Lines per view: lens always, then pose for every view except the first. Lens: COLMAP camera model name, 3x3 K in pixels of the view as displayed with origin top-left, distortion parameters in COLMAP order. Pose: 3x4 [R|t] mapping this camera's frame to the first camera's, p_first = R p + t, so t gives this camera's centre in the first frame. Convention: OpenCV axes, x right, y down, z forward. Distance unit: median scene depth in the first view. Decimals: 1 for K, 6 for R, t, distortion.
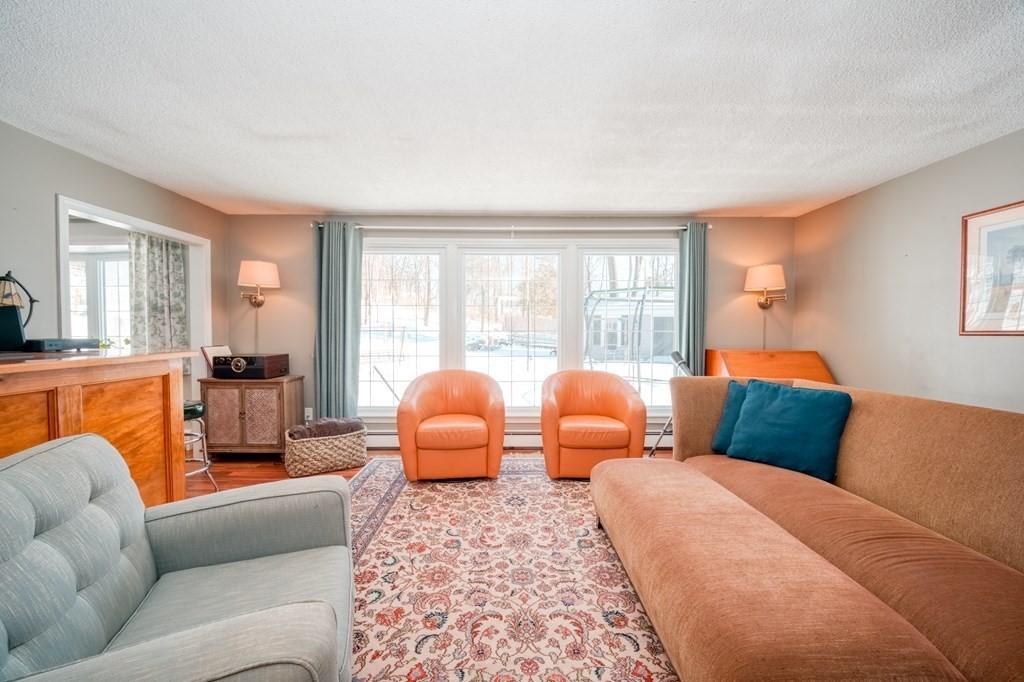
lens RADIAL K [[400.1, 0, 508.2], [0, 400.1, 341.4], [0, 0, 1]] dist [-0.016127, -0.000181]
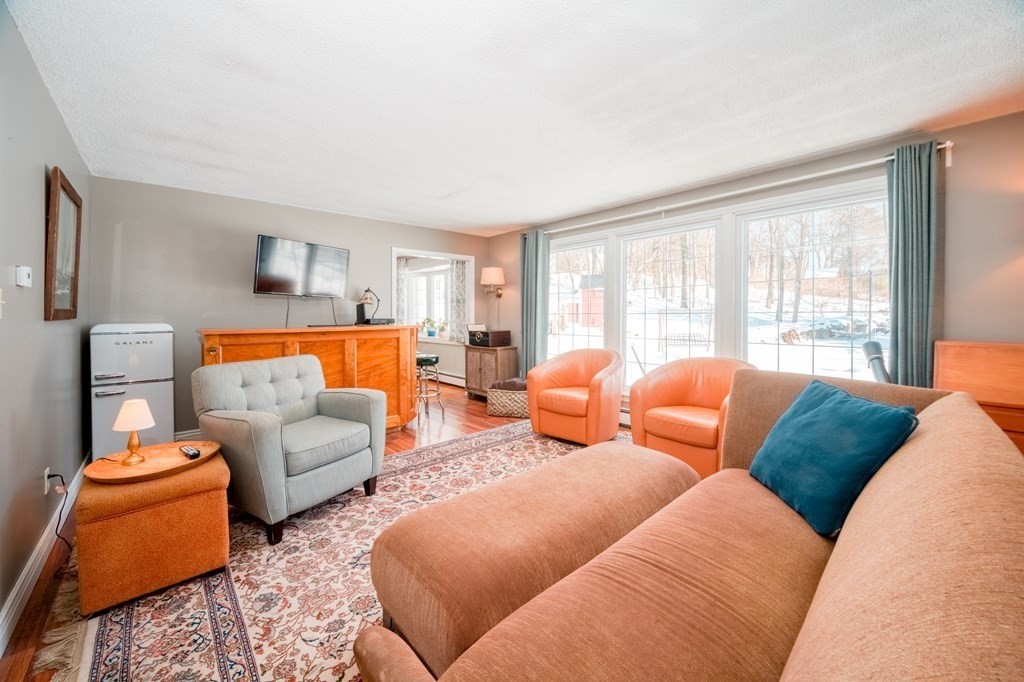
lens RADIAL K [[400.1, 0, 509.9], [0, 400.1, 314.9], [0, 0, 1]] dist [-0.016127, -0.000181]
pose [[0.647391, -0.002964, -0.762152, 0.654737], [-0.015086, 0.999747, -0.016702, 0.000012], [0.762009, 0.022310, 0.647183, 0.111312]]
